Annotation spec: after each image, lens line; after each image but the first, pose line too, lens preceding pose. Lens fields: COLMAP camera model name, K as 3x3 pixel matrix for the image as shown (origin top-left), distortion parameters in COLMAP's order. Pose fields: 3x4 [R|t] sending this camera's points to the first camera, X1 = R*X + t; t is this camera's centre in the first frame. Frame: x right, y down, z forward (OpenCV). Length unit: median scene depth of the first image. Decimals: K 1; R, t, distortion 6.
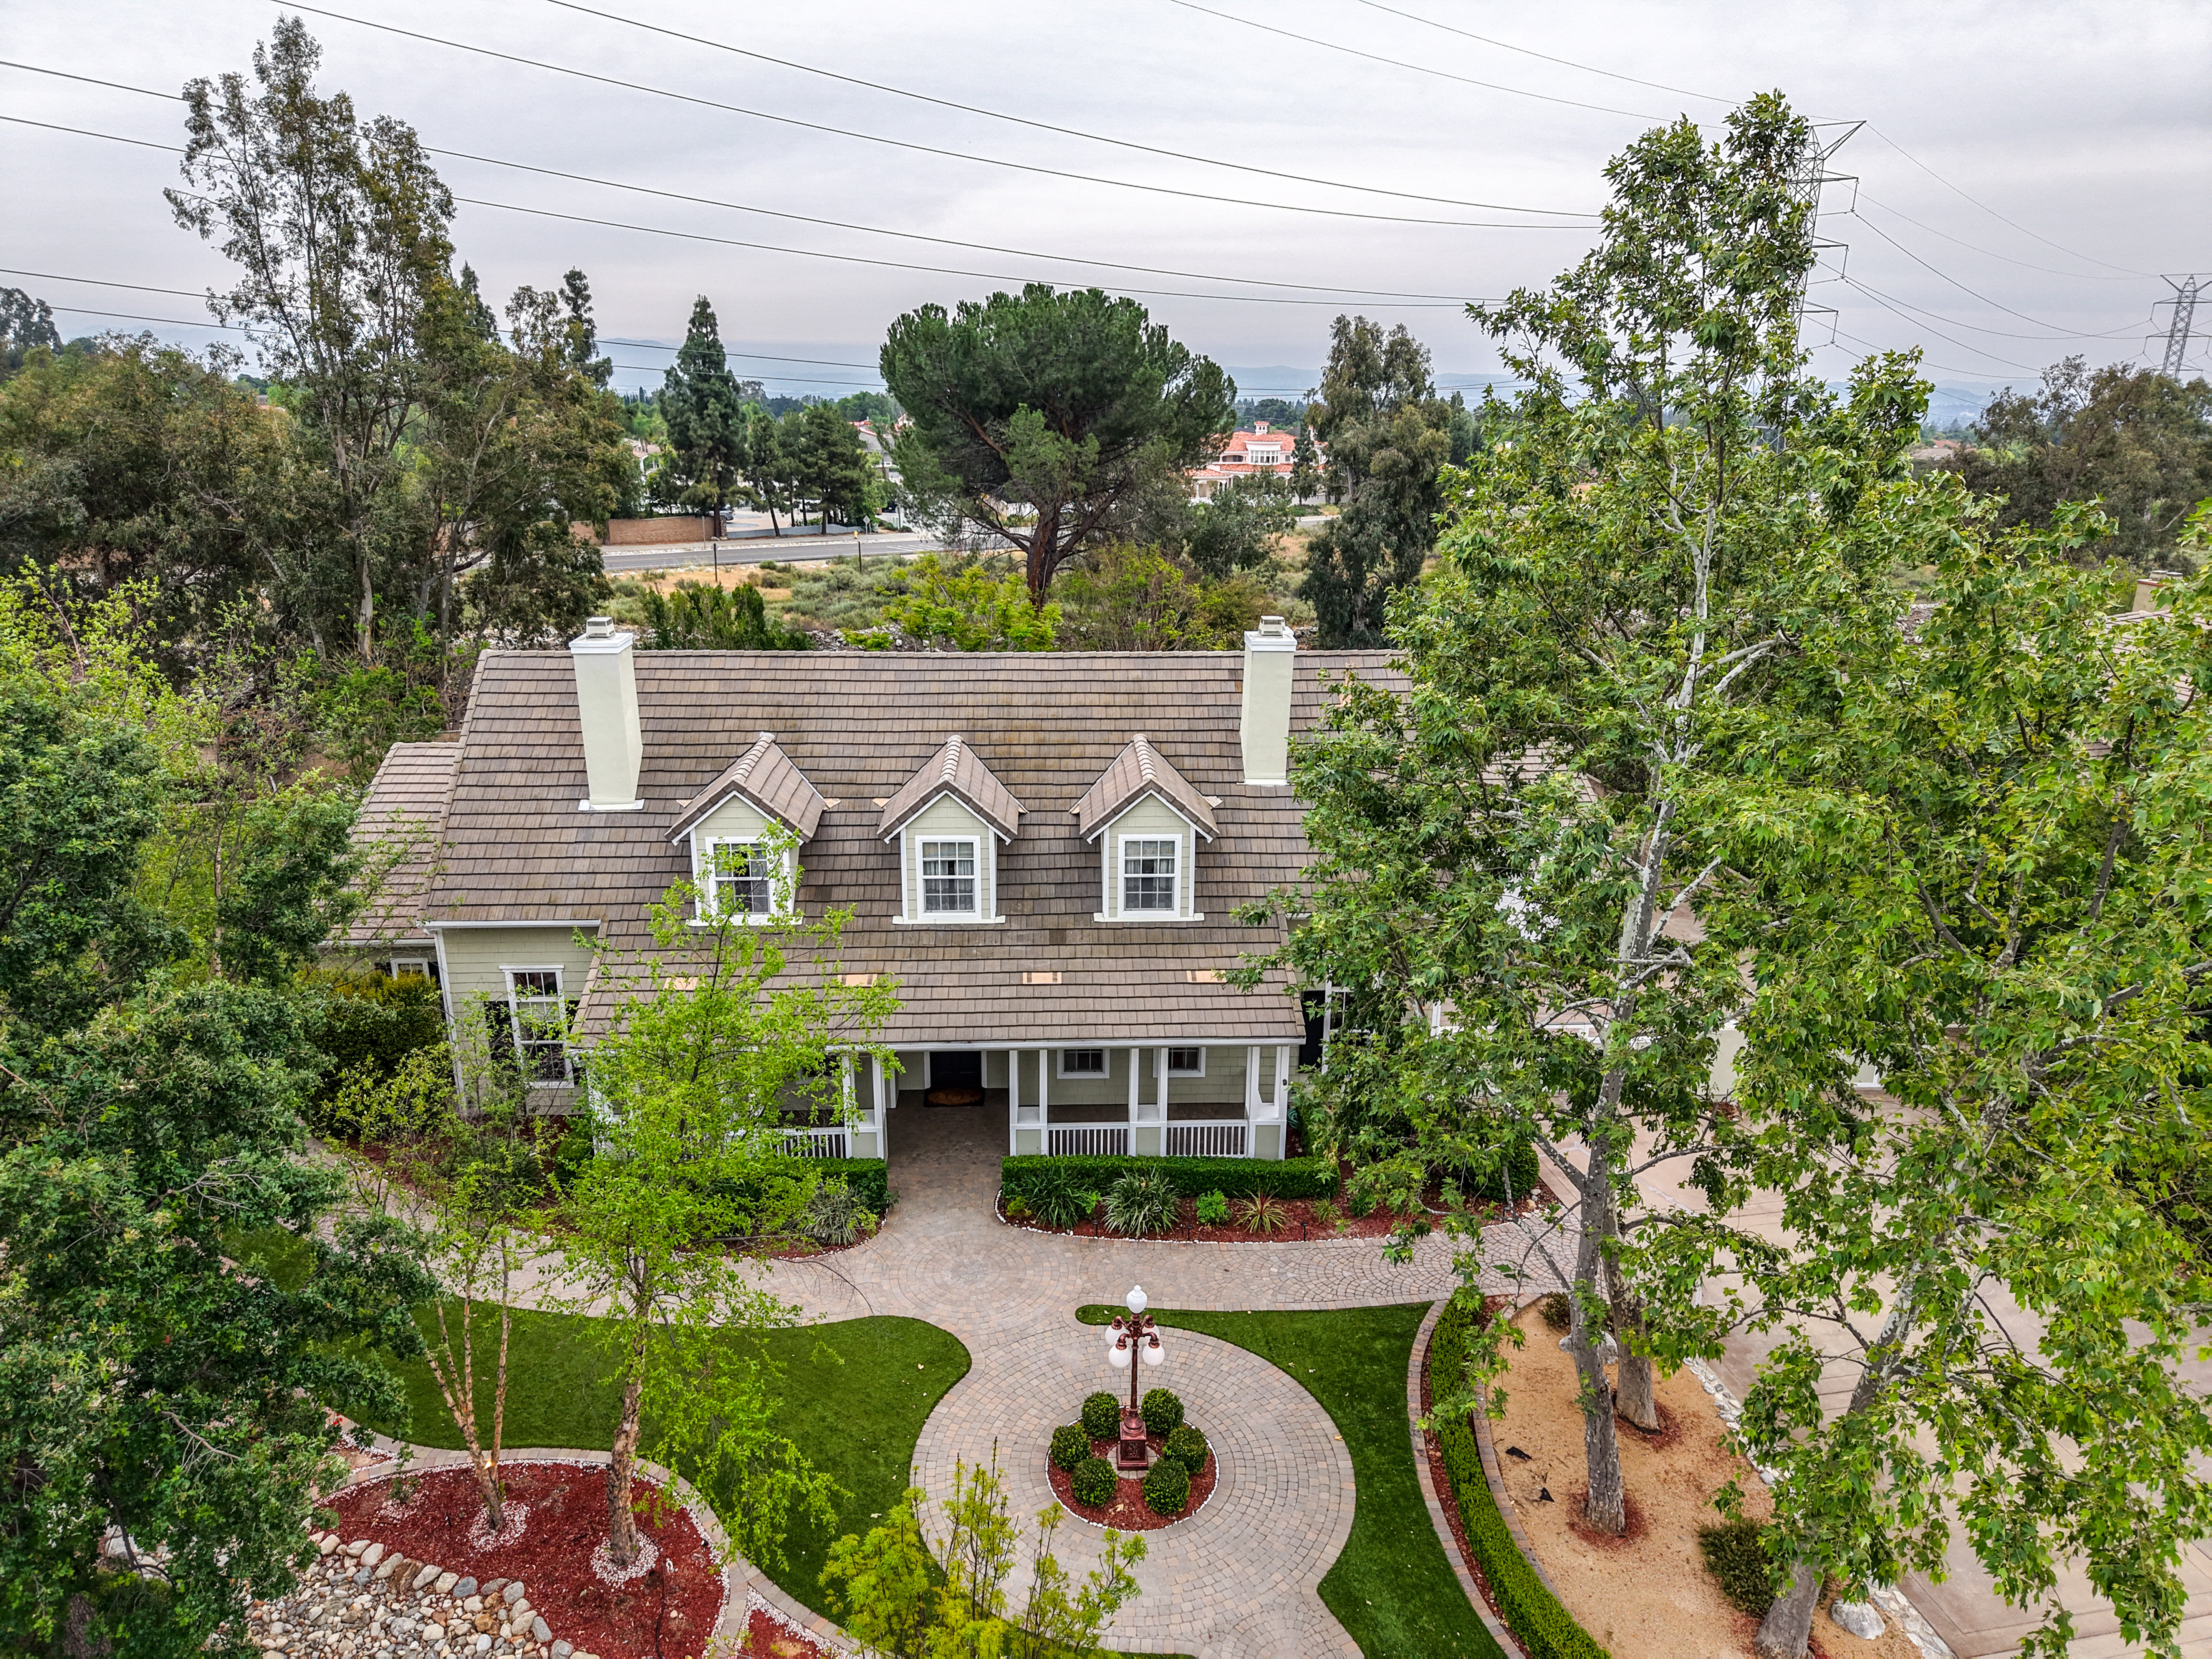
lens RADIAL K [[1510.0, 0, 1114.6], [0, 1510.0, 833.4], [0, 0, 1]] dist [0.036787, -0.003350]
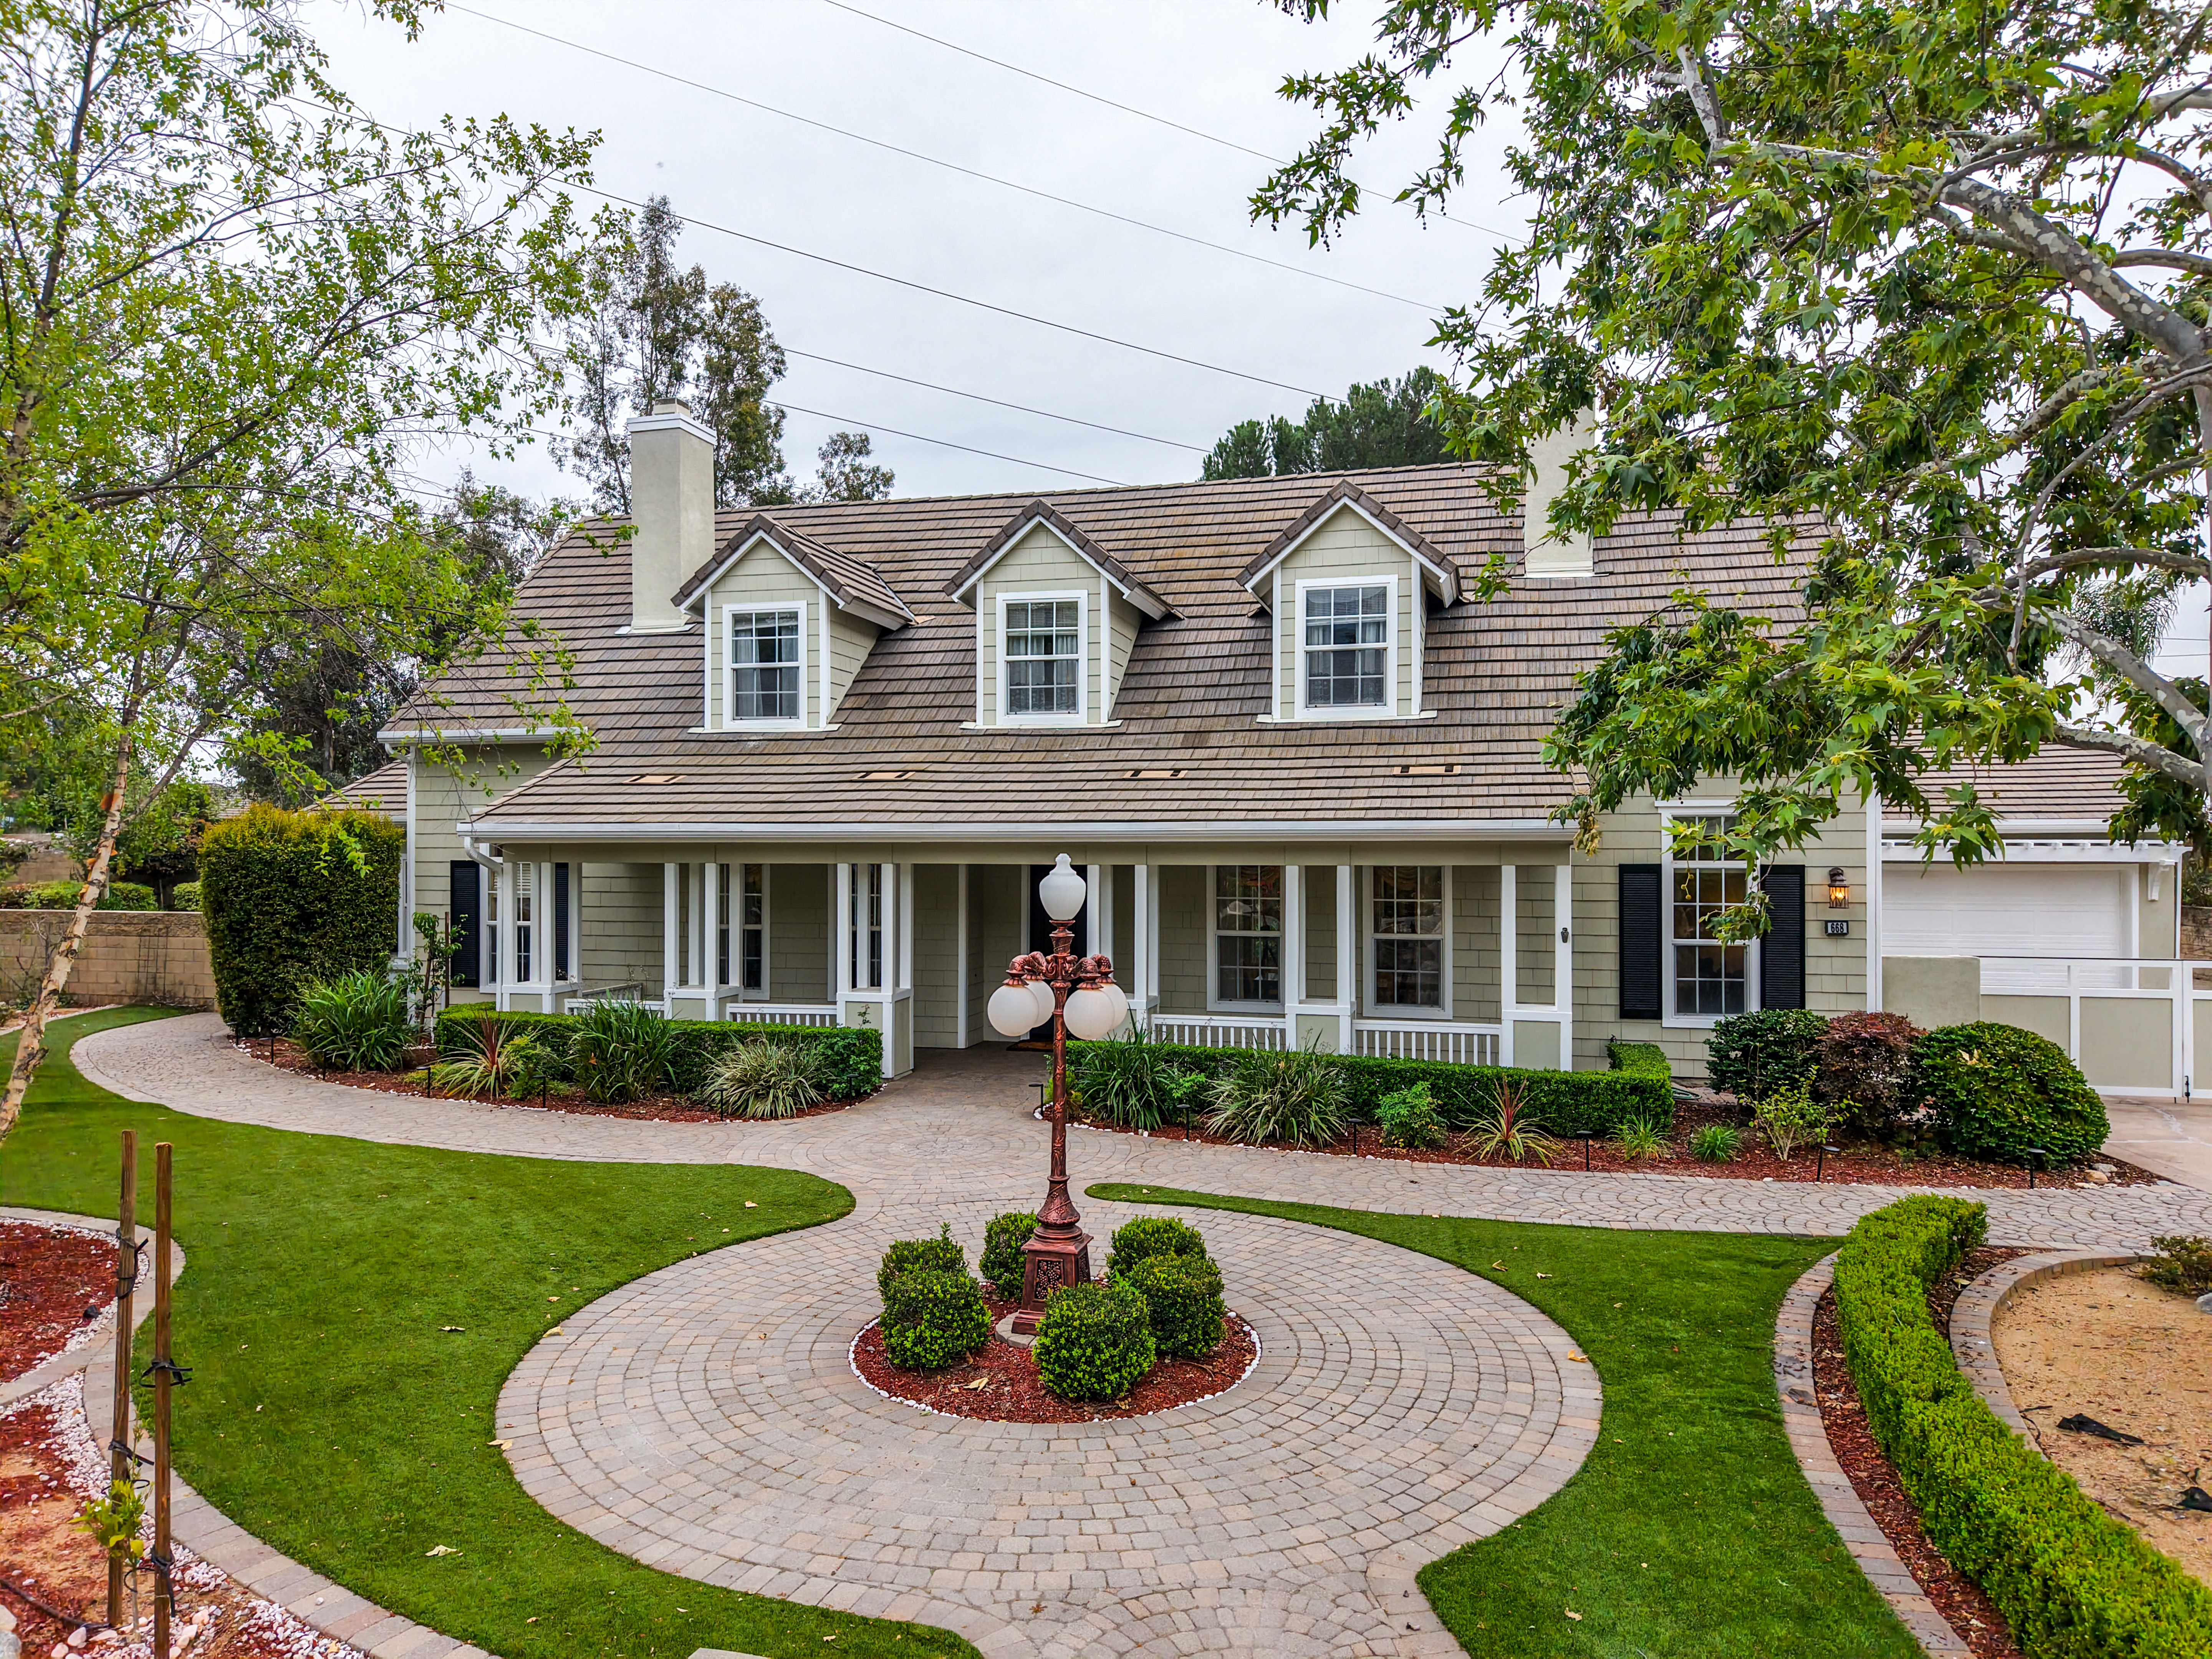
lens RADIAL K [[1510.0, 0, 1099.1], [0, 1510.0, 836.6], [0, 0, 1]] dist [0.036787, -0.003350]
pose [[0.954986, -0.011223, -0.296438, 0.113733], [-0.080207, 0.952297, -0.294444, 0.304996], [0.285602, 0.304966, 0.908530, 0.430819]]
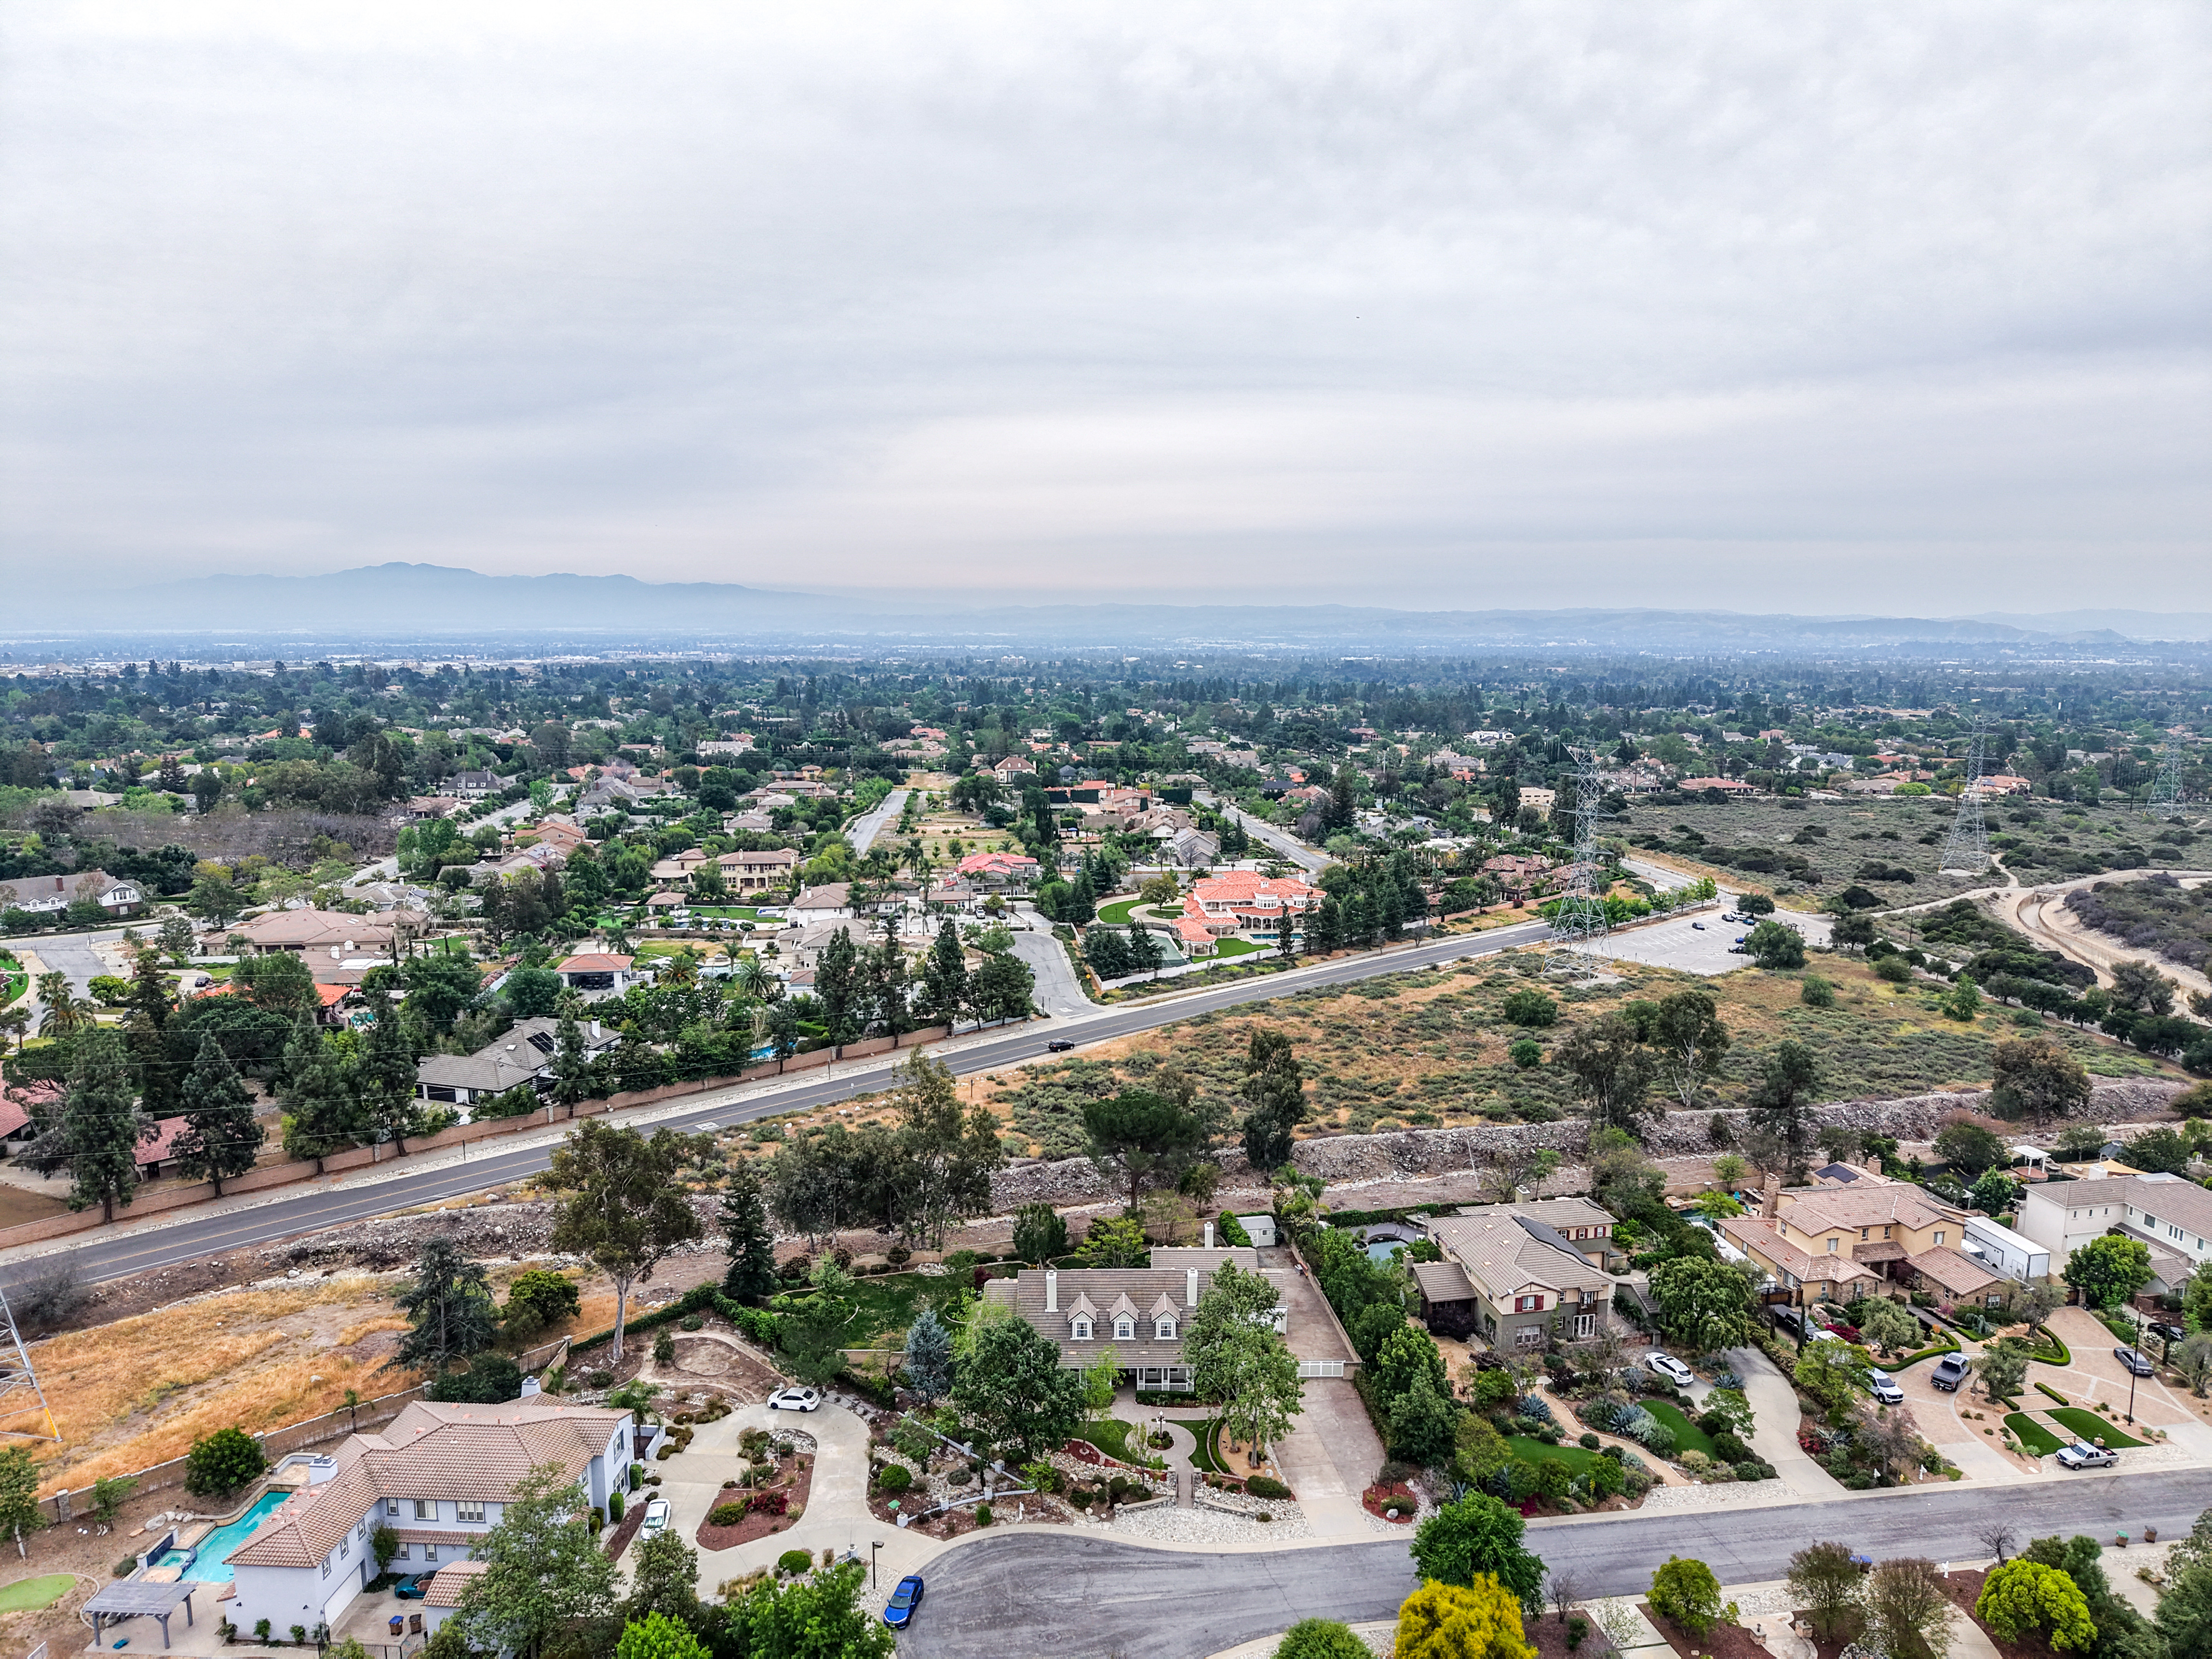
lens RADIAL K [[1510.0, 0, 1112.7], [0, 1510.0, 838.3], [0, 0, 1]] dist [0.036787, -0.003350]
pose [[0.998985, -0.009442, -0.044051, 0.083690], [0.003059, 0.989750, -0.142779, -0.850623], [0.044948, 0.142499, 0.988774, -4.092963]]
